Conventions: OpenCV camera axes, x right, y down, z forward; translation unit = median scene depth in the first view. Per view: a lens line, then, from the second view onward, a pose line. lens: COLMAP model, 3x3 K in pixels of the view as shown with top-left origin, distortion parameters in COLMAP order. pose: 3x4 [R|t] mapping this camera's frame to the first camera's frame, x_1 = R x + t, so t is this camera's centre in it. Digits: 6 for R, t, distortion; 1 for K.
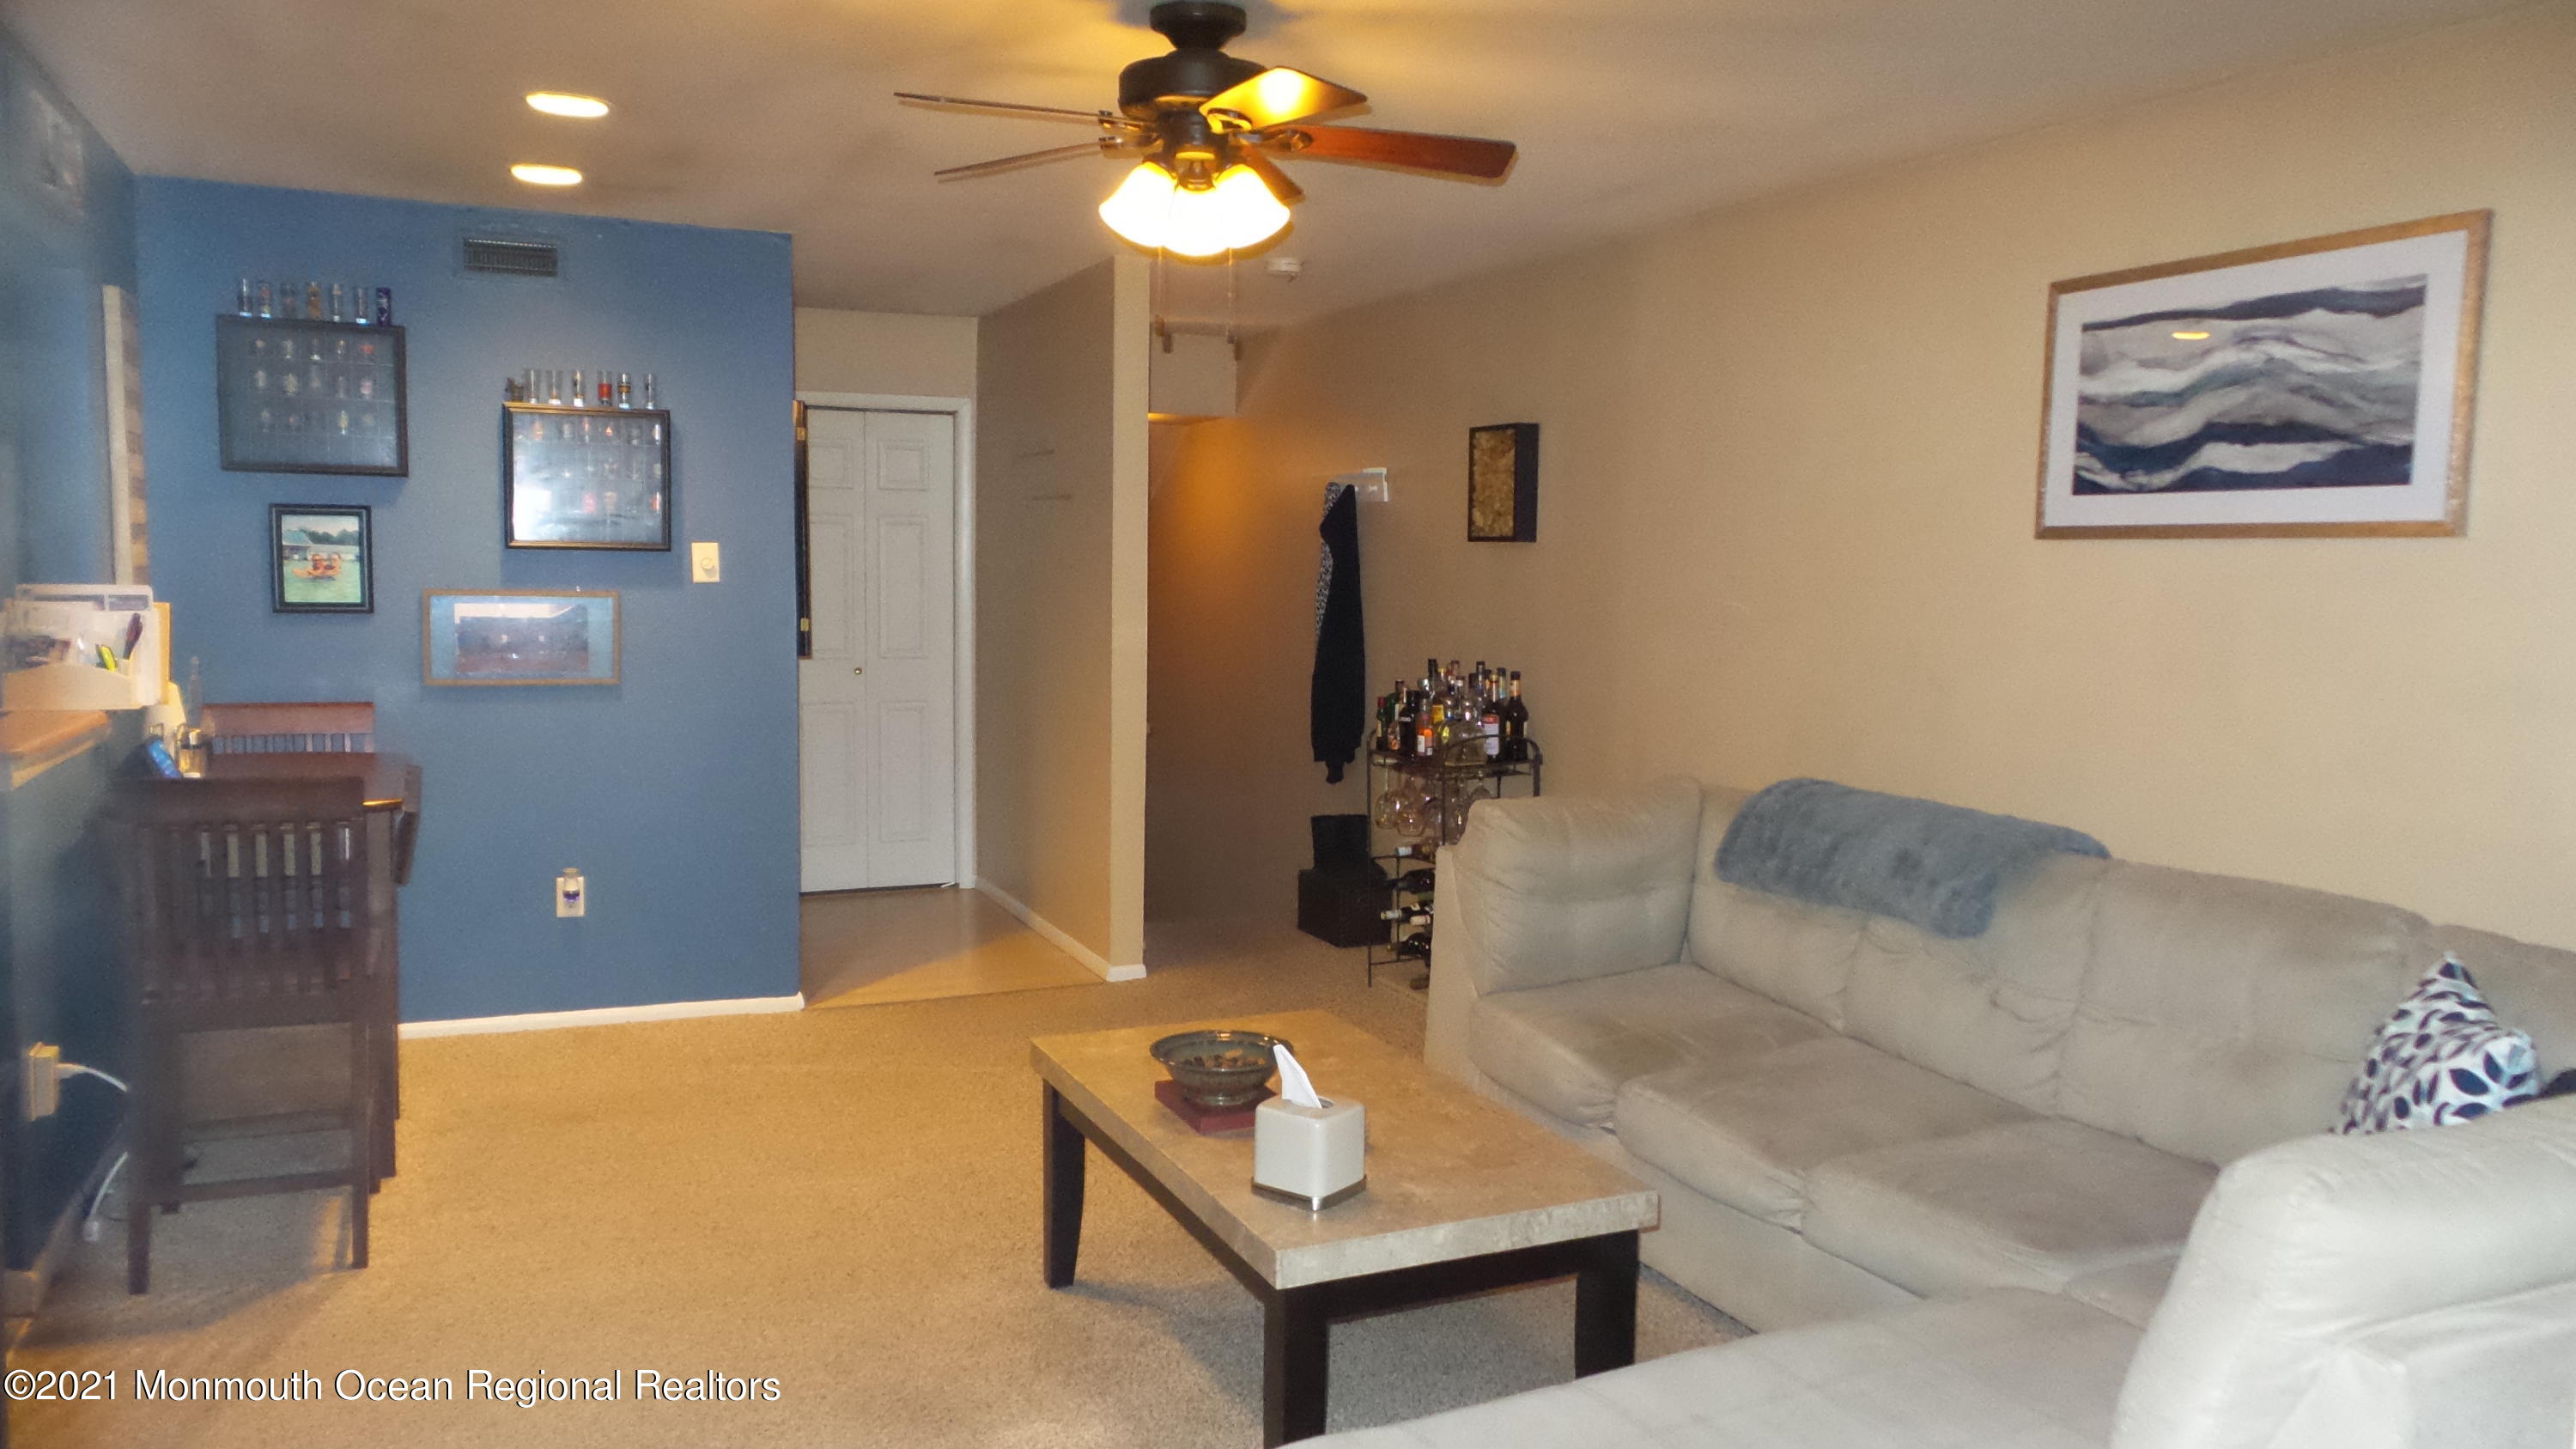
lens RADIAL K [[1793.1, 0, 1289.4], [0, 1793.1, 710.3], [0, 0, 1]] dist [0.002769, 0.000104]
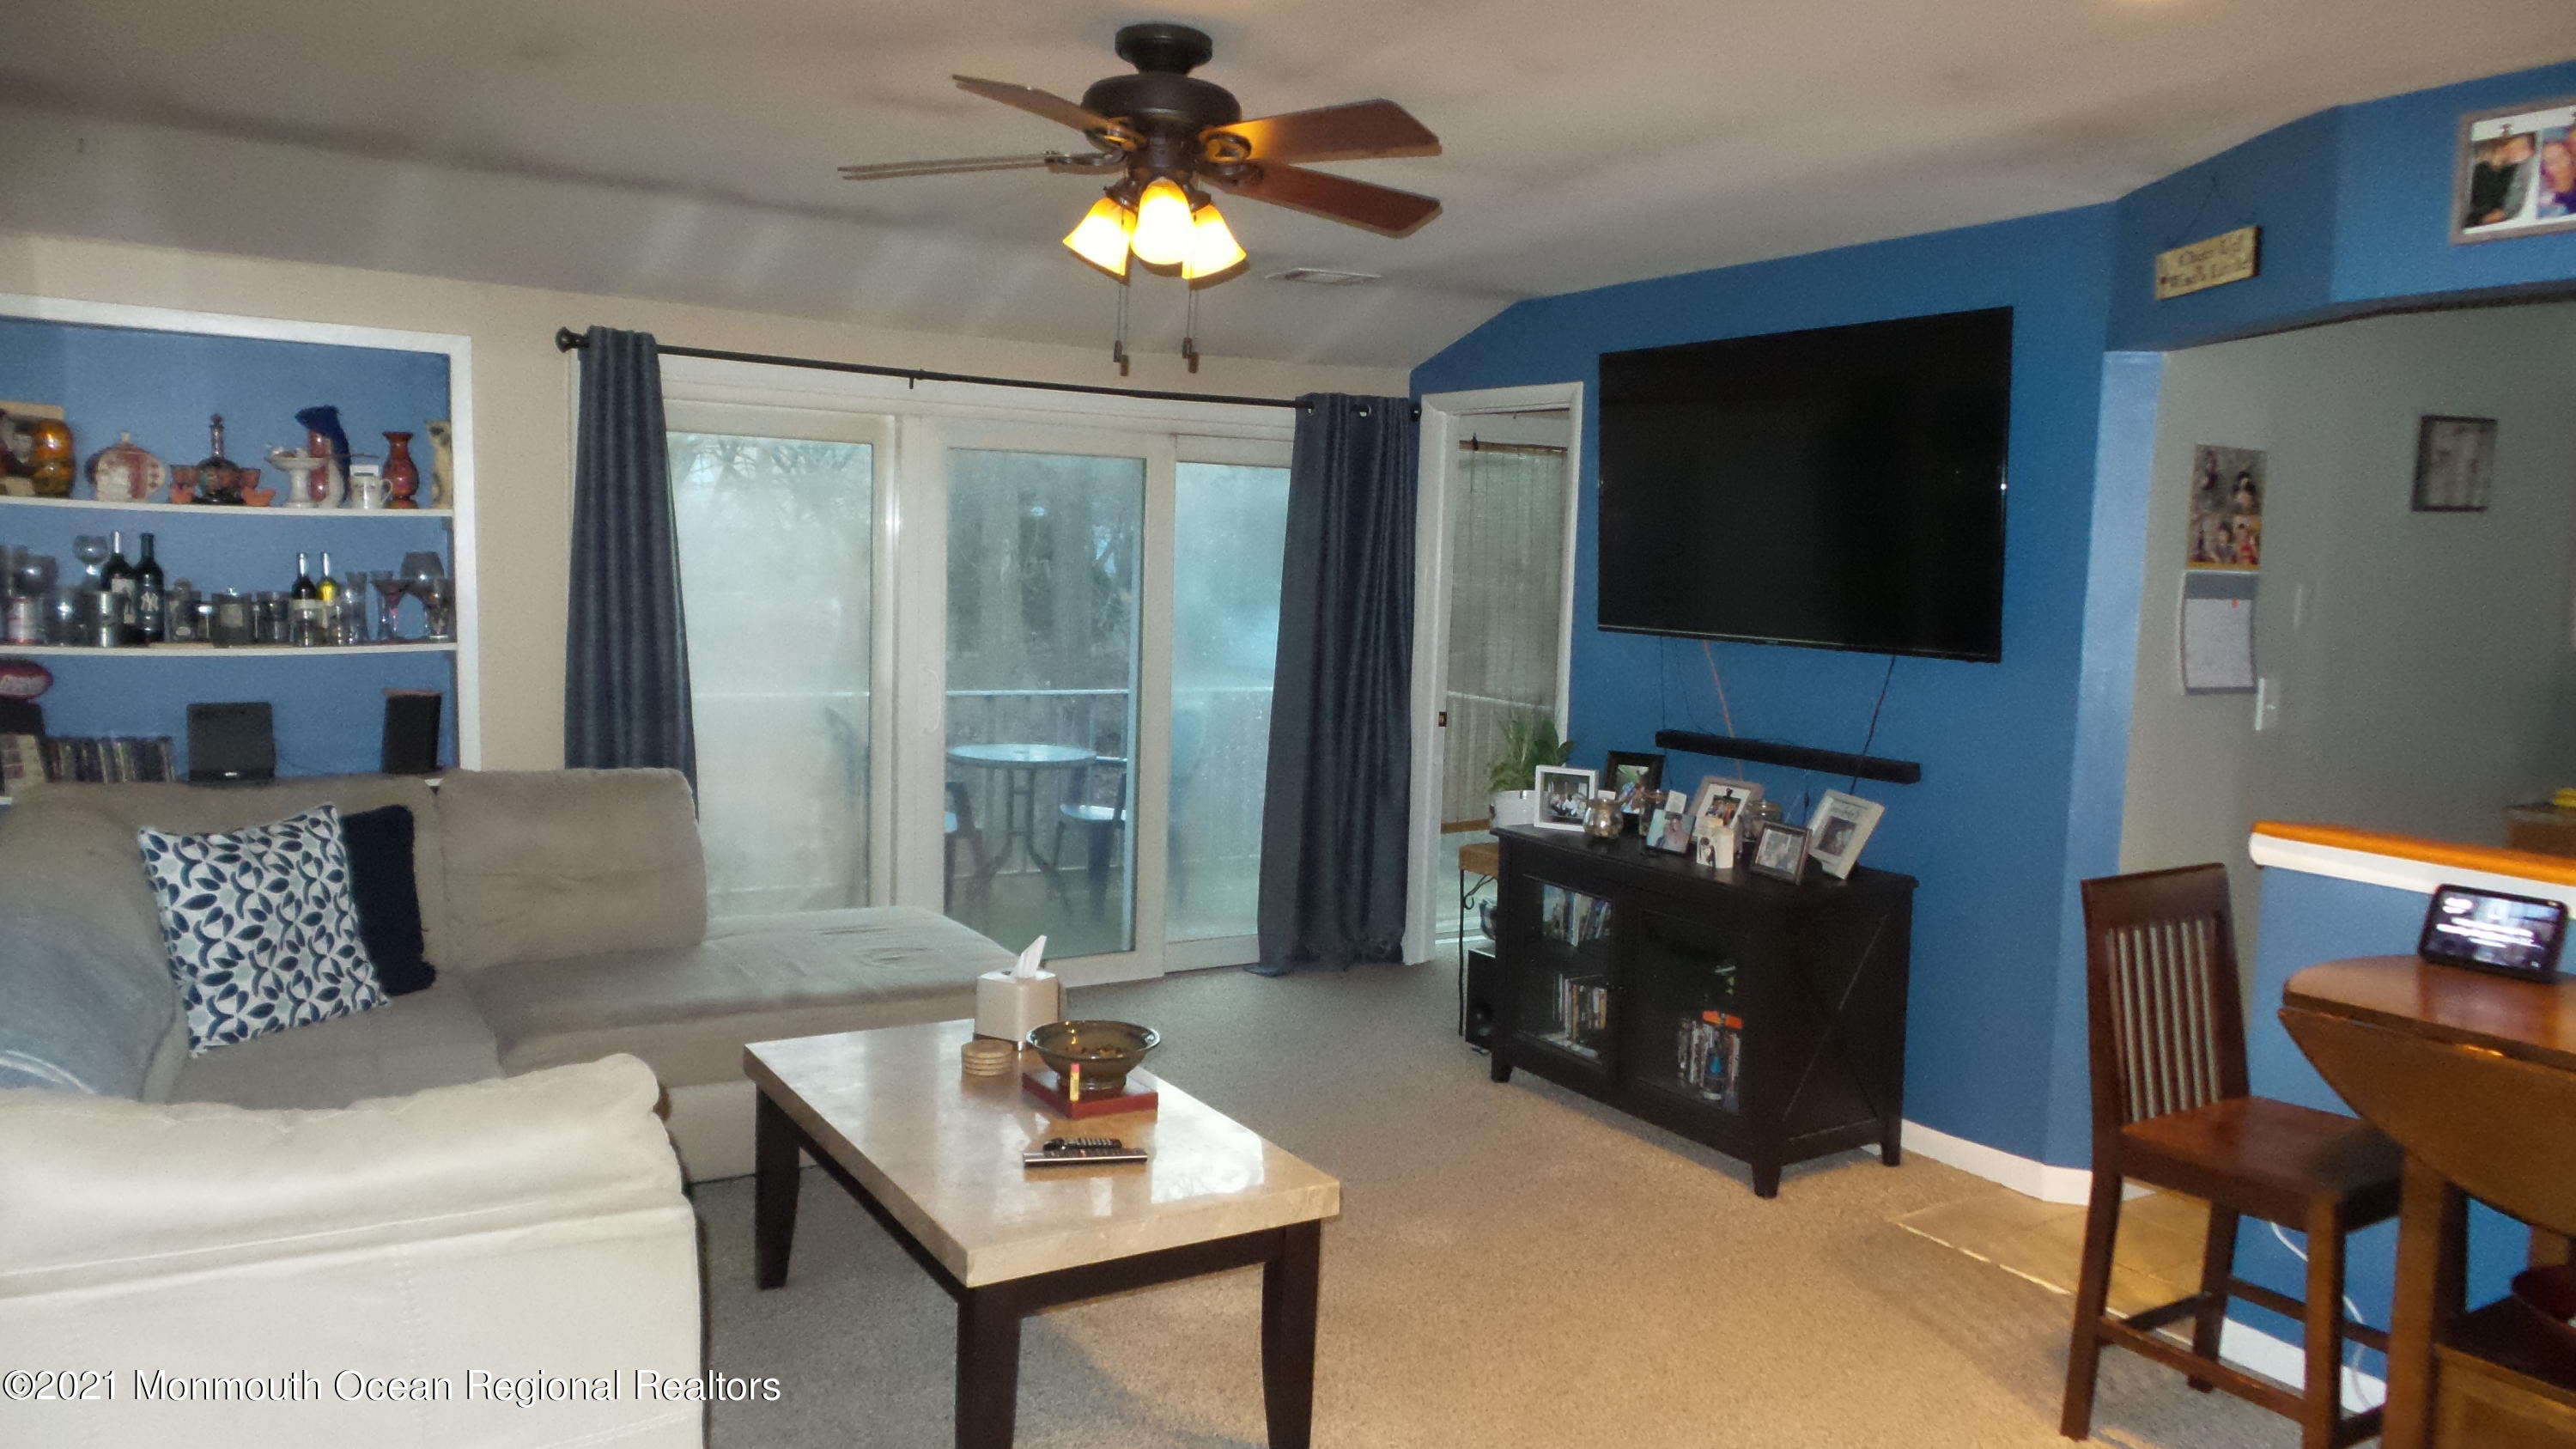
lens RADIAL K [[1793.1, 0, 1289.4], [0, 1793.1, 710.3], [0, 0, 1]] dist [0.002769, 0.000104]
pose [[-0.989841, -0.040242, -0.136367, 0.000371], [-0.063975, 0.982593, 0.174410, -0.122779], [0.126975, 0.181362, -0.975185, 1.249620]]
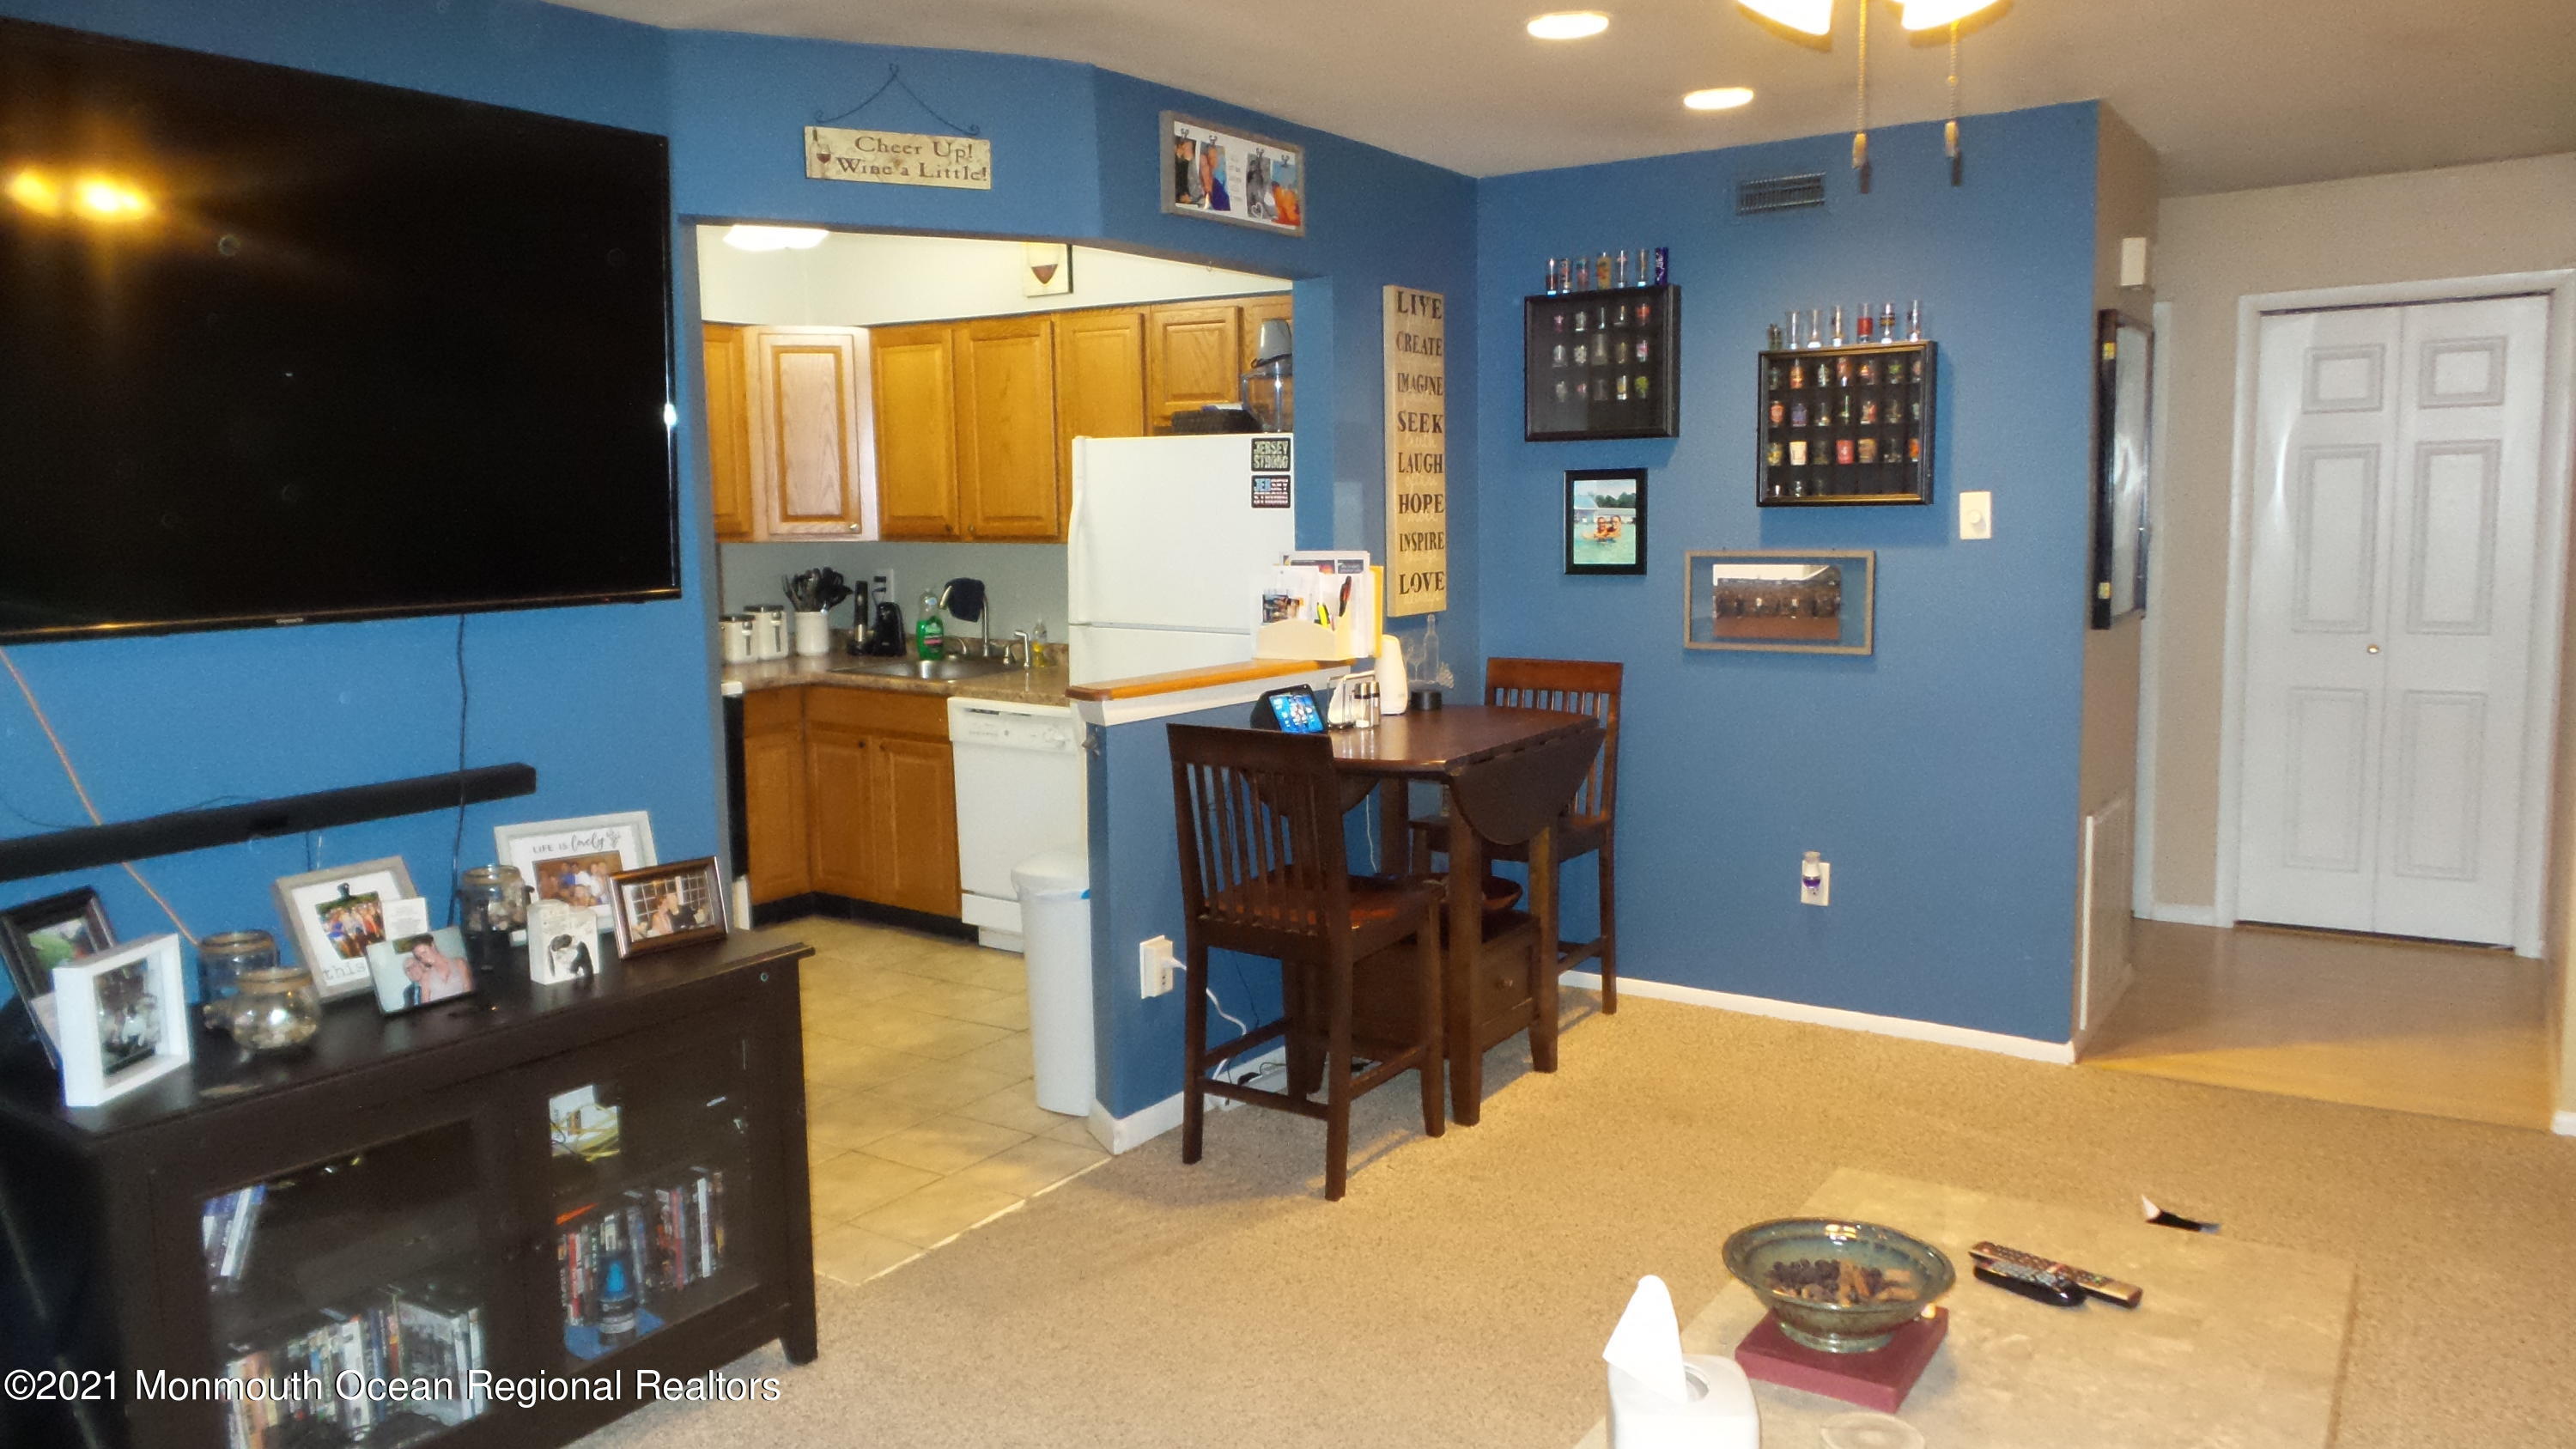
lens RADIAL K [[1793.1, 0, 1289.4], [0, 1793.1, 710.3], [0, 0, 1]] dist [0.002769, 0.000104]
pose [[0.531203, 0.069027, -0.844428, 0.242294], [-0.045697, 0.997559, 0.052798, -0.022172], [0.846012, 0.010542, 0.533060, 0.295549]]
